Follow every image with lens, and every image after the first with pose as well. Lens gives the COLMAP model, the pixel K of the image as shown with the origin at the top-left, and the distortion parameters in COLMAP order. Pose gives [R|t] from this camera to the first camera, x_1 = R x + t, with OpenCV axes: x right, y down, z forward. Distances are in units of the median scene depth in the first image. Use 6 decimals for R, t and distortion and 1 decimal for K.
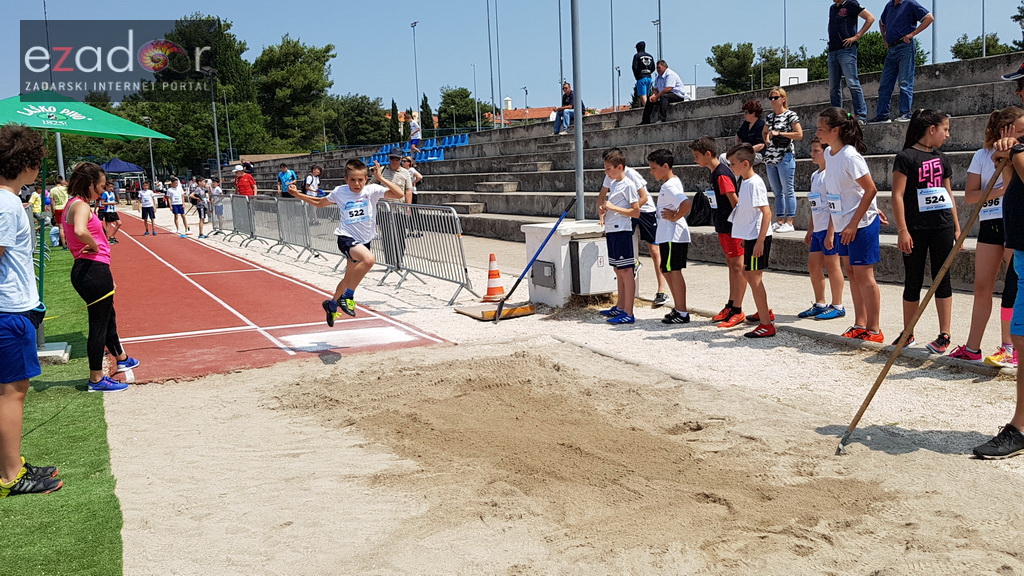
lens RADIAL K [[1089.0, 0, 512.0], [0, 1089.0, 288.0], [0, 0, 1]] dist [0.271728, -0.778091]
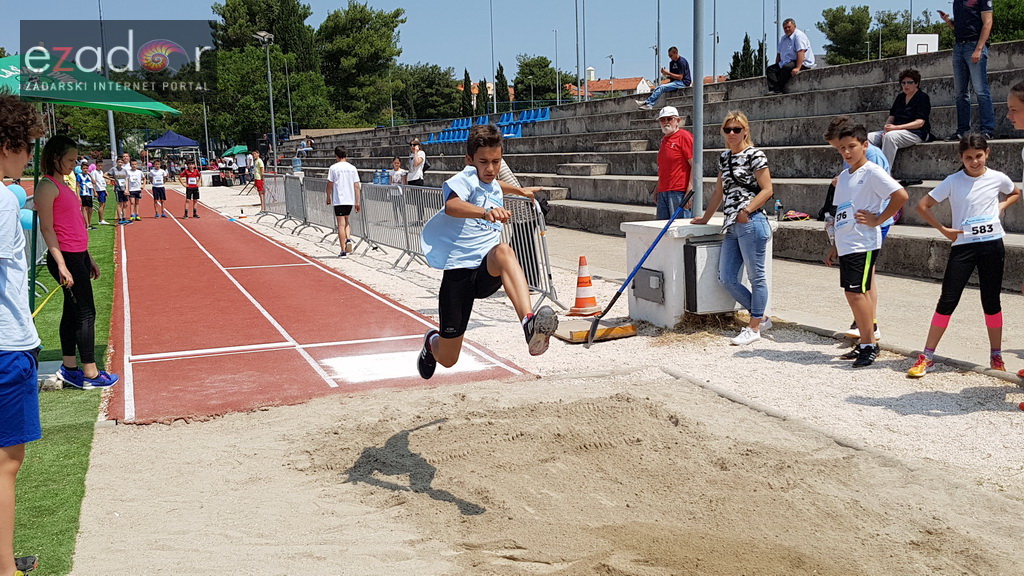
lens RADIAL K [[1089.0, 0, 512.0], [0, 1089.0, 288.0], [0, 0, 1]] dist [0.271728, -0.778091]
pose [[0.997822, 0.017011, -0.063734, -0.012525], [-0.015478, 0.999581, 0.024467, -0.018279], [0.064123, -0.023427, 0.997667, 0.125395]]
